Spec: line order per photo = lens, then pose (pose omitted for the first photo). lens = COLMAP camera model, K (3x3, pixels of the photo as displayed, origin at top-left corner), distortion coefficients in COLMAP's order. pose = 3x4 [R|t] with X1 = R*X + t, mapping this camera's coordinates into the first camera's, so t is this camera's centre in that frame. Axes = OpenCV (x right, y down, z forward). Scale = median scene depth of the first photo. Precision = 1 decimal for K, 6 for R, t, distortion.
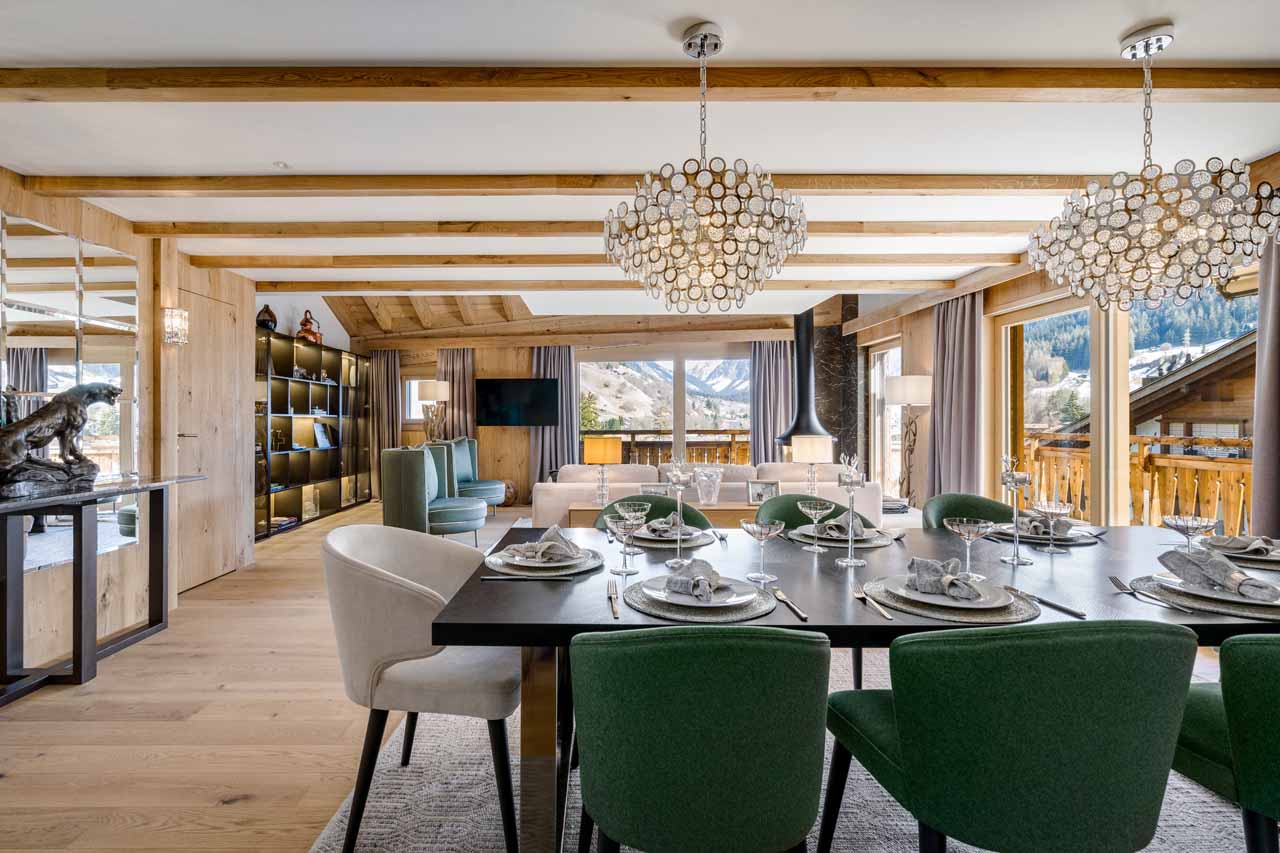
lens RADIAL K [[603.7, 0, 596.8], [0, 603.7, 423.9], [0, 0, 1]] dist [-0.004295, -0.000039]
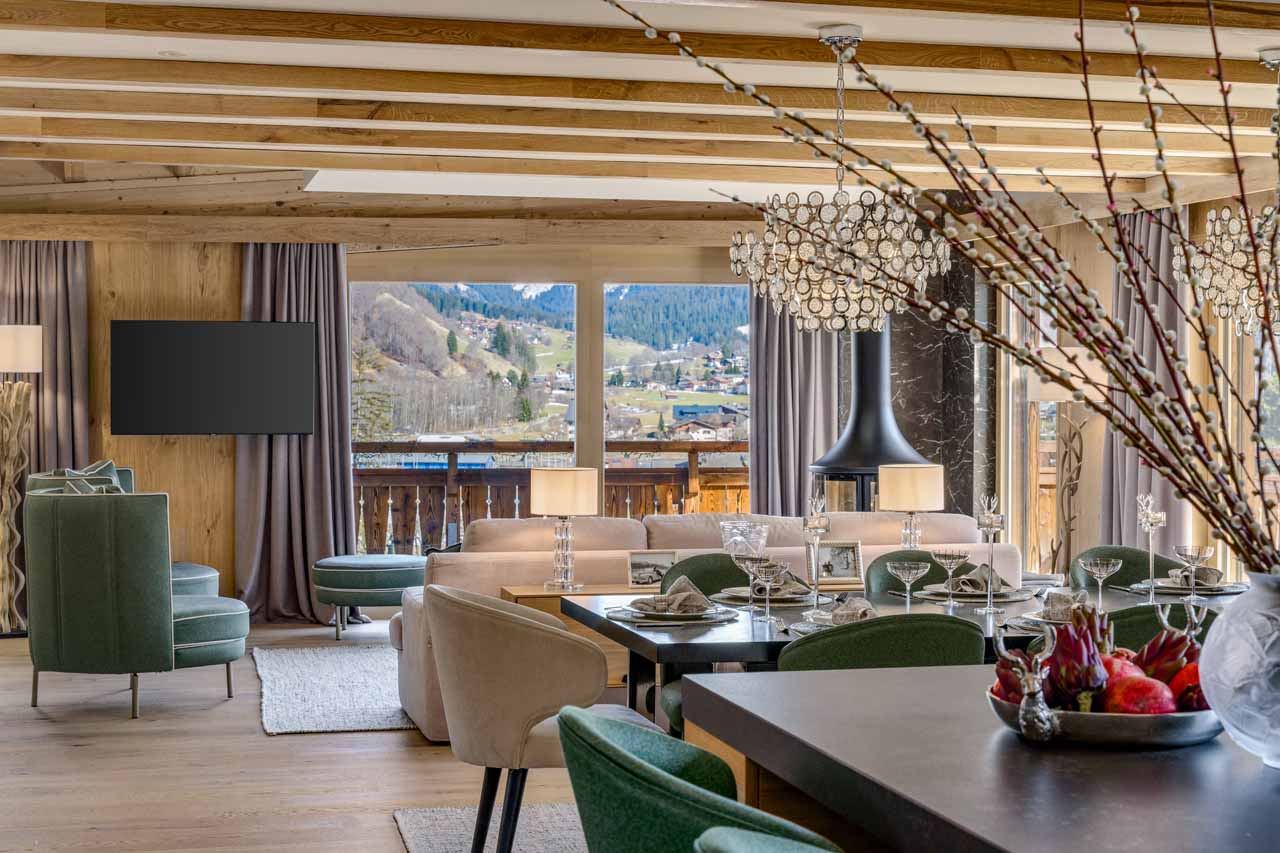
lens RADIAL K [[2006.2, 0, 640.0], [0, 2006.2, 426.5], [0, 0, 1]] dist [-0.016878, -0.010187]
pose [[0.967904, 0.001510, 0.251315, -0.245446], [-0.004412, 0.999930, 0.010984, -0.023857], [-0.251280, -0.011740, 0.967843, -0.517907]]
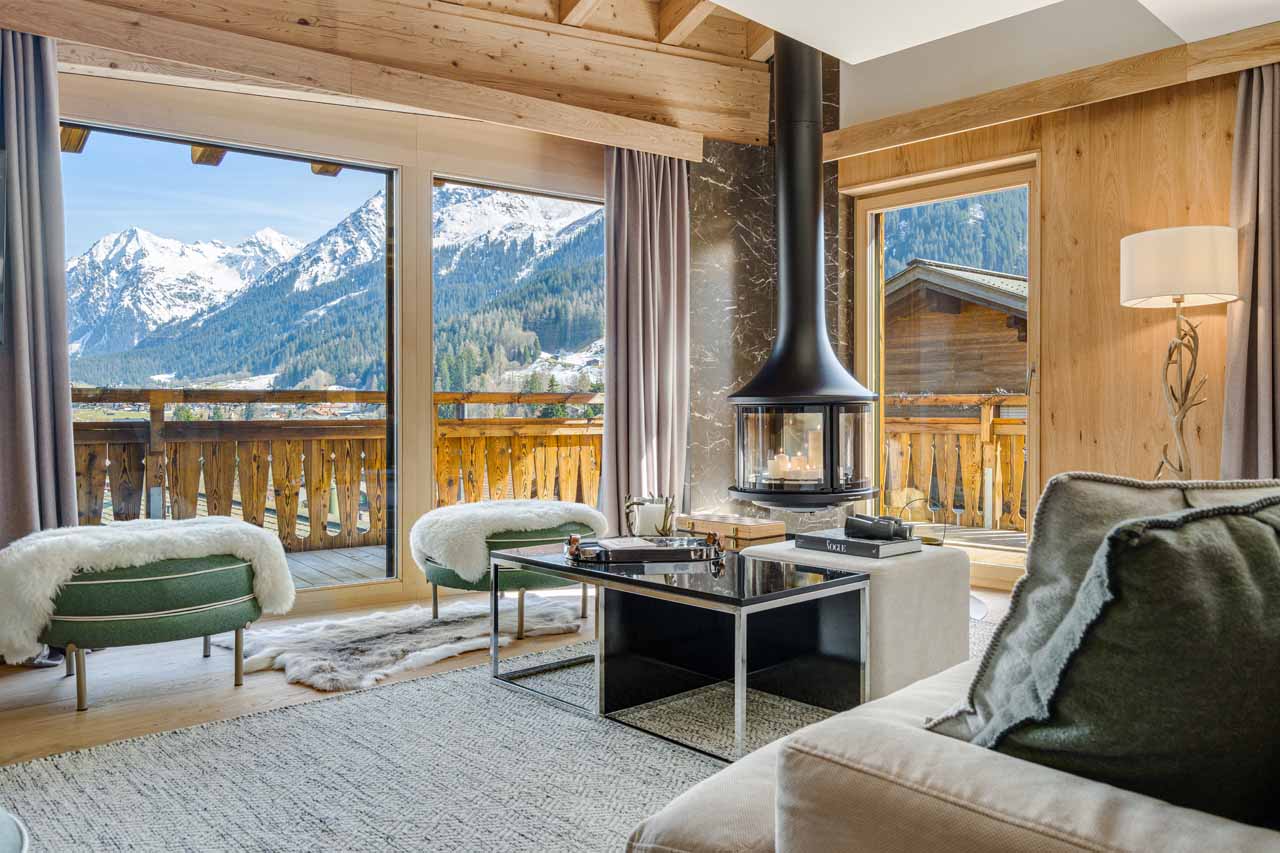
lens RADIAL K [[959.4, 0, 640.0], [0, 959.4, 426.5], [0, 0, 1]] dist [0.005635, 0.004953]
pose [[0.711704, -0.007663, 0.702438, -0.195922], [0.002106, 0.999959, 0.008774, 0.043314], [-0.702477, -0.004765, 0.711691, 0.694689]]
